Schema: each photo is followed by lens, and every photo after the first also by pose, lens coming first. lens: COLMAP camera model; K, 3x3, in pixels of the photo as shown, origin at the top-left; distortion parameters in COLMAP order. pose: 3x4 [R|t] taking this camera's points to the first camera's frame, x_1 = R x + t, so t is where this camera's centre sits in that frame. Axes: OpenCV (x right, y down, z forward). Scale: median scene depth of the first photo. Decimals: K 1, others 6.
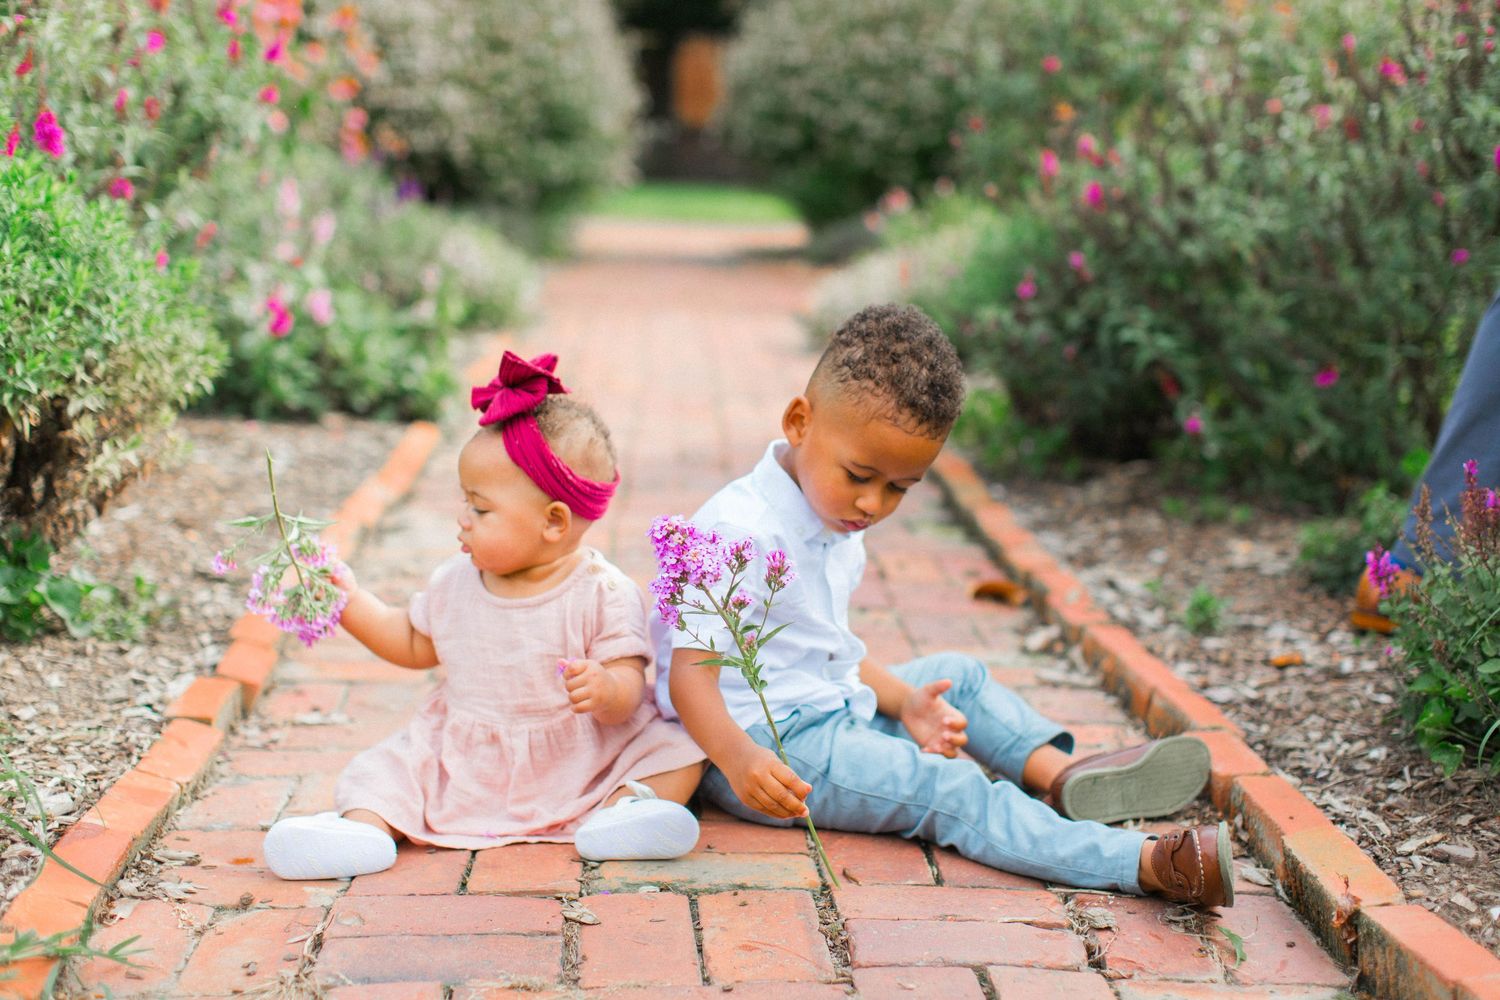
lens RADIAL K [[2198.7, 0, 805.9], [0, 2198.7, 500.0], [0, 0, 1]] dist [0.053083, 0.105121]
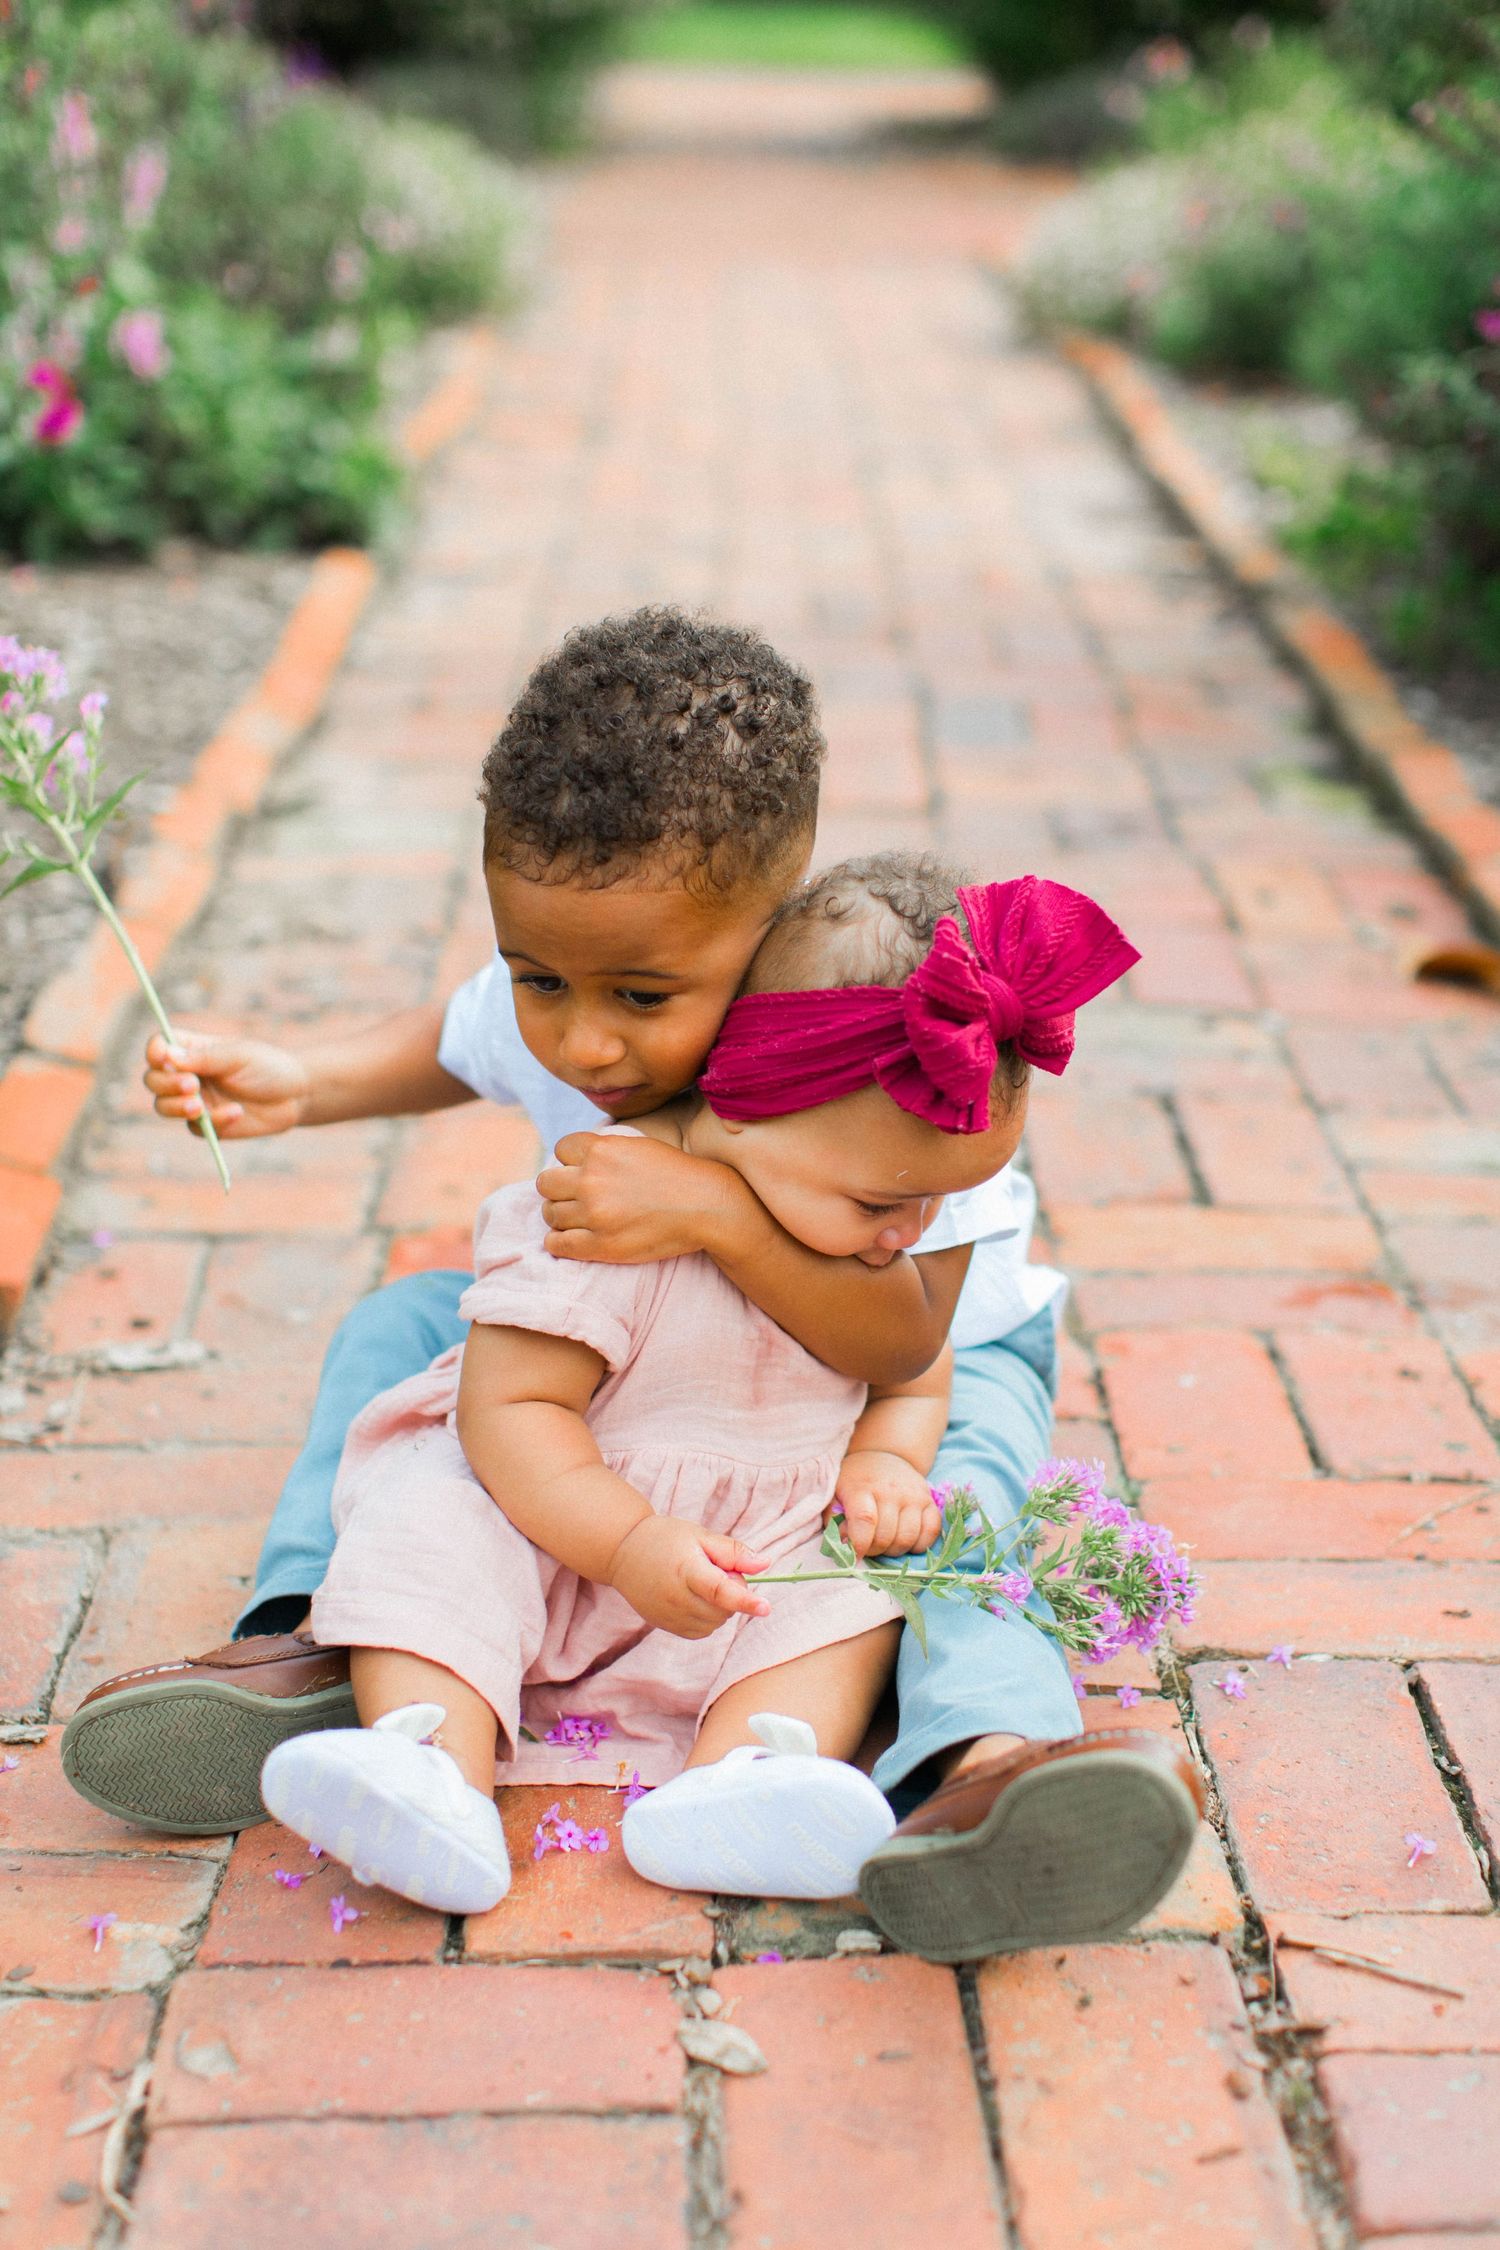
lens RADIAL K [[3495.7, 0, 908.8], [0, 3495.7, 1124.1], [0, 0, 1]] dist [0.011935, 0.031166]
pose [[0.999841, -0.004222, -0.017304, -0.026371], [0.007149, 0.984940, 0.172747, -0.059932], [0.016314, -0.172844, 0.984814, 0.173329]]
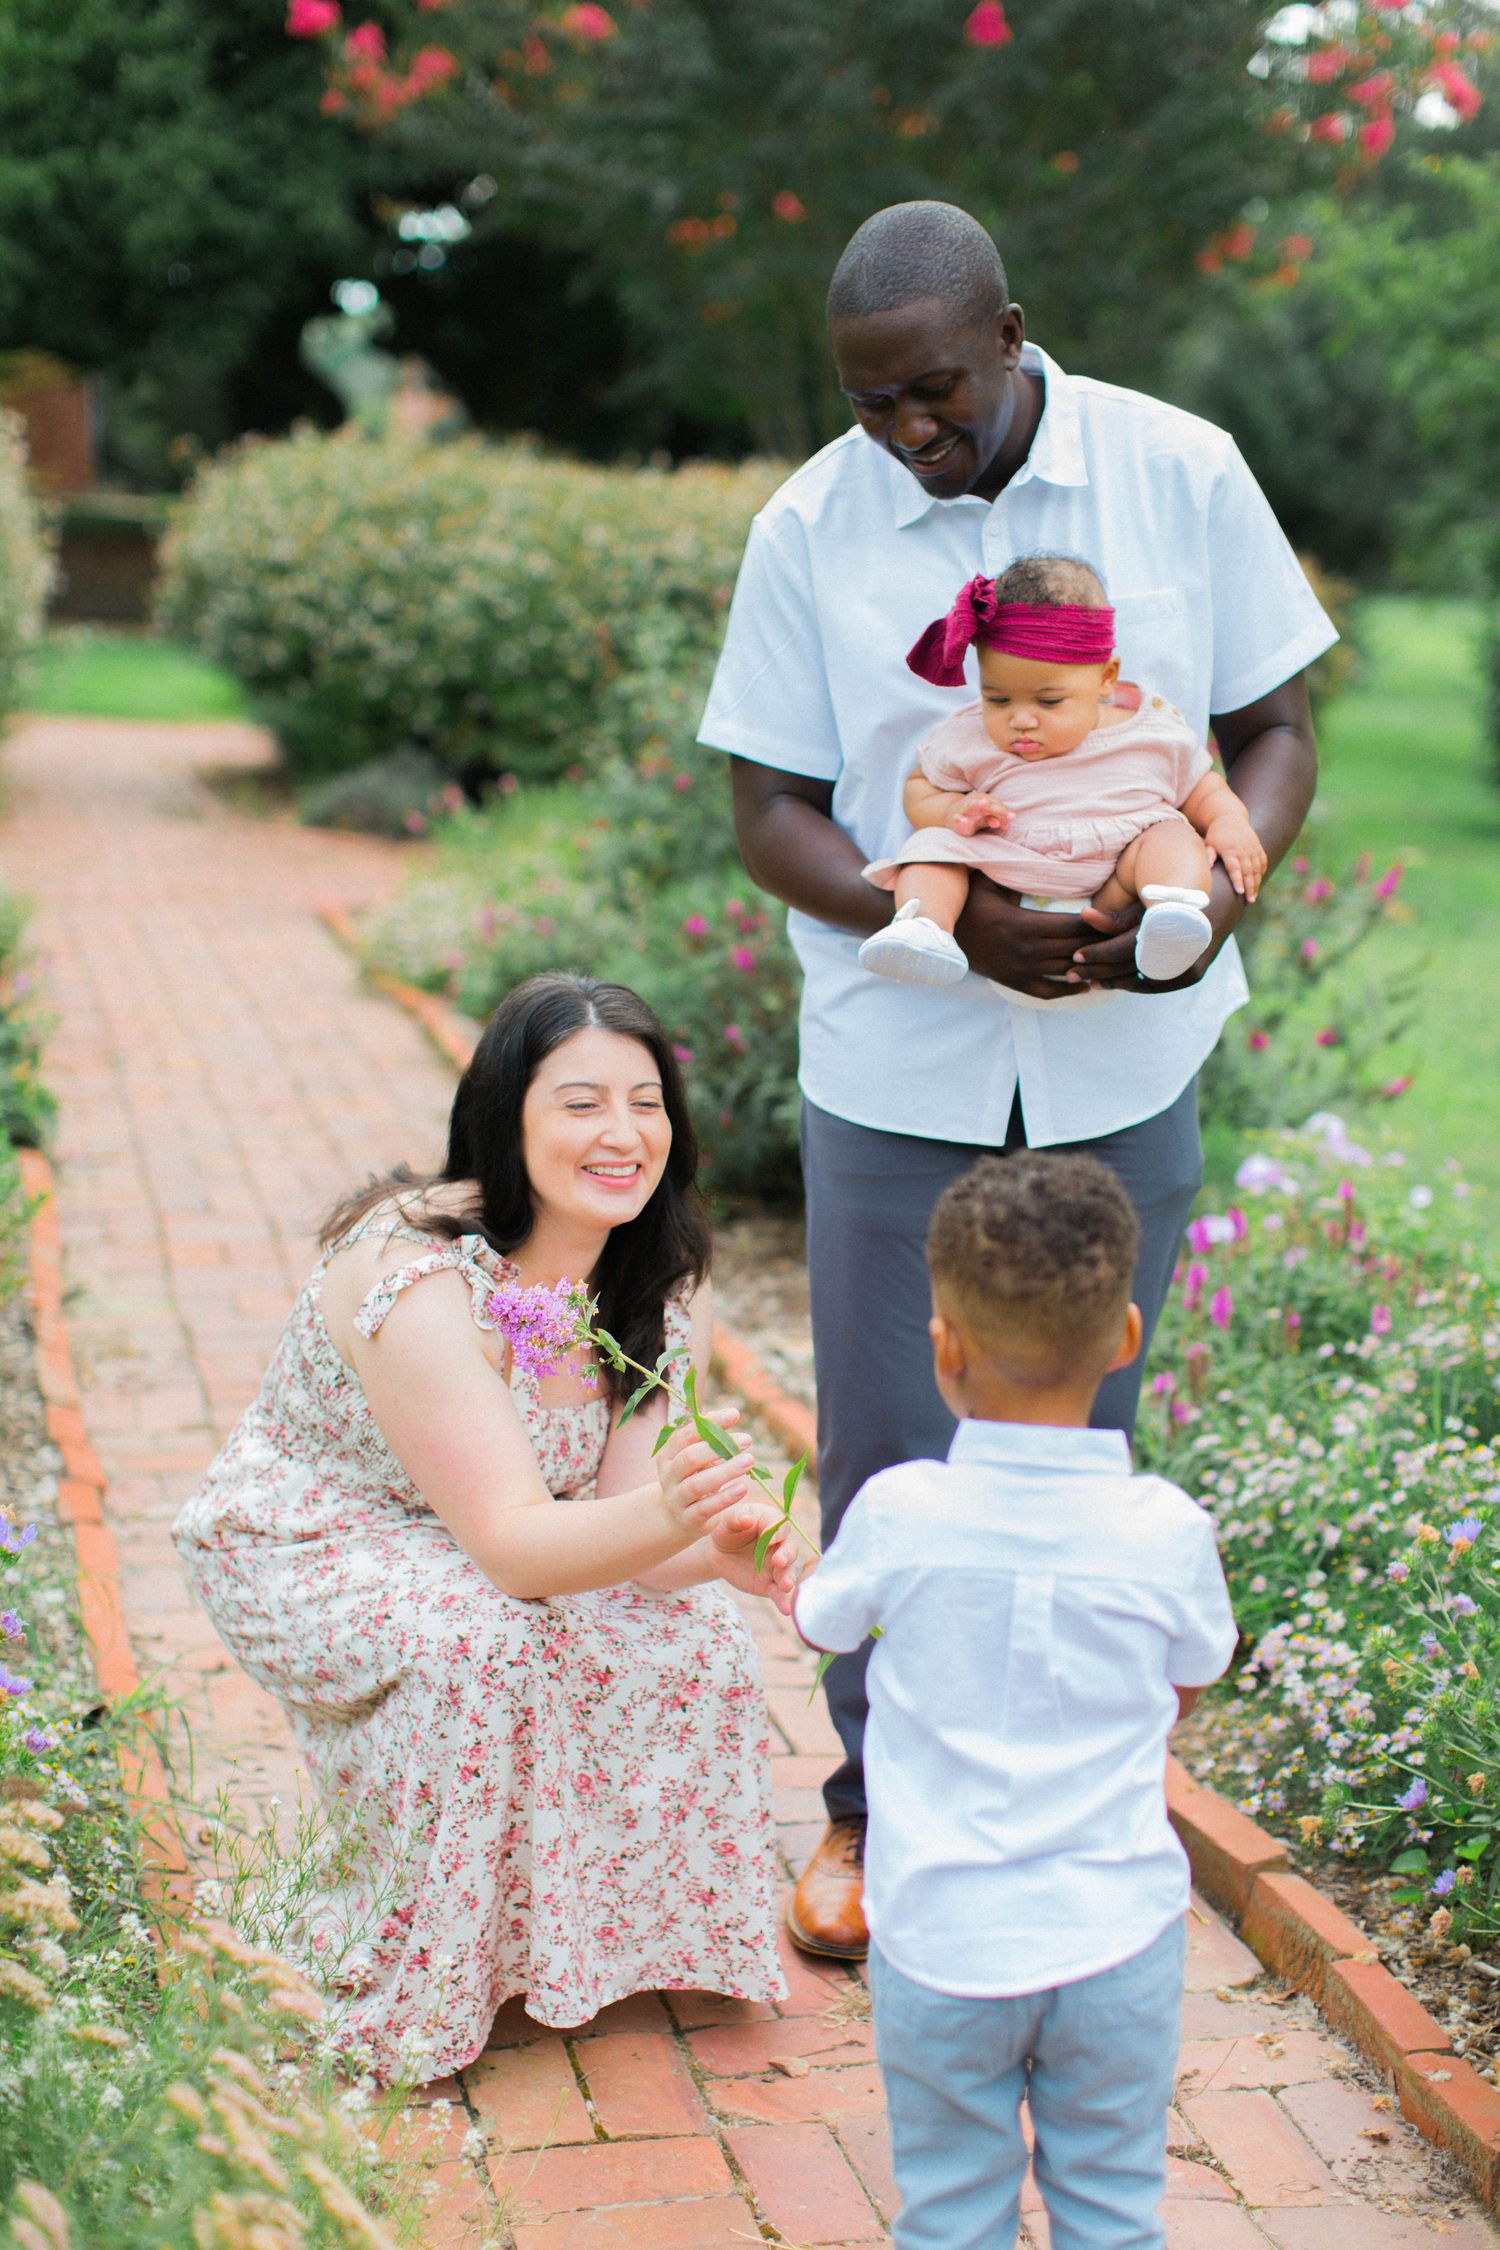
lens RADIAL K [[3298.1, 0, 750.0], [0, 3298.1, 1125.0], [0, 0, 1]] dist [0.053083, 0.105121]
pose [[0.984898, -0.015127, 0.172476, -0.148763], [0.009178, 0.999337, 0.035235, -0.123825], [-0.172894, -0.033120, 0.984383, -0.593171]]
